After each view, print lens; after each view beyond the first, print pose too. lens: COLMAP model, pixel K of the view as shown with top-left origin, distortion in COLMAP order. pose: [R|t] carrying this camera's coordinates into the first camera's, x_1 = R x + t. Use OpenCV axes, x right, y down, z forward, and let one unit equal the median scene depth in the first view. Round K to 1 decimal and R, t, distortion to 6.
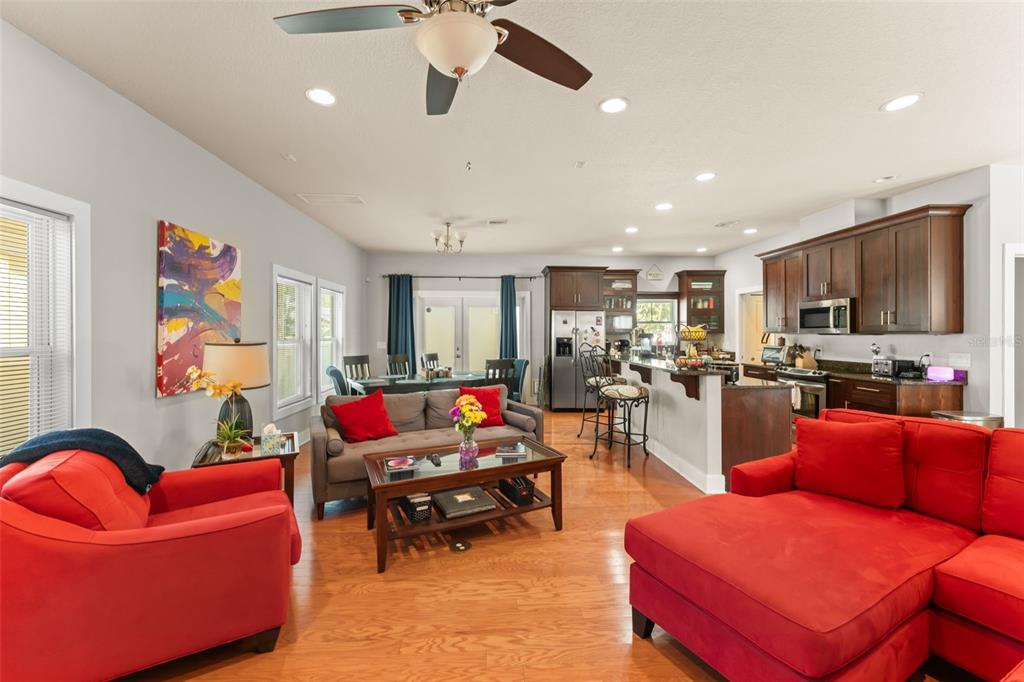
lens RADIAL K [[407.0, 0, 515.3], [0, 407.0, 333.3], [0, 0, 1]] dist [-0.002638, -0.000358]
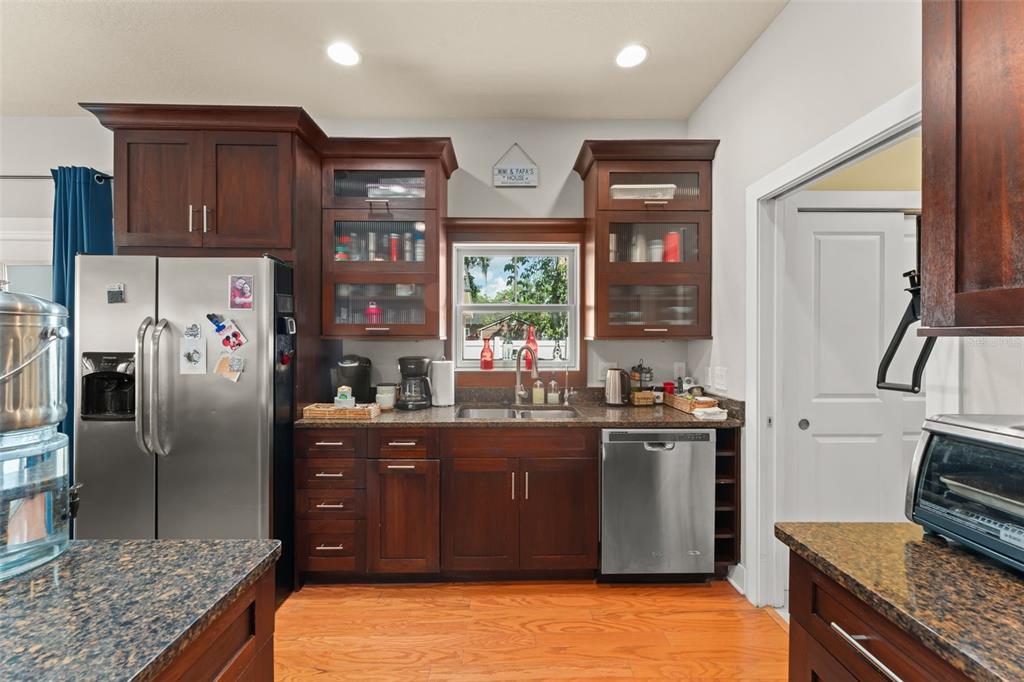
lens RADIAL K [[426.0, 0, 512.0], [0, 426.0, 341.0], [0, 0, 1]] dist [-0.001636, 0.000471]
pose [[0.999726, 0.001029, -0.023382, 0.360803], [-0.000960, 0.999995, 0.002972, 0.001802], [0.023385, -0.002949, 0.999722, 0.654402]]
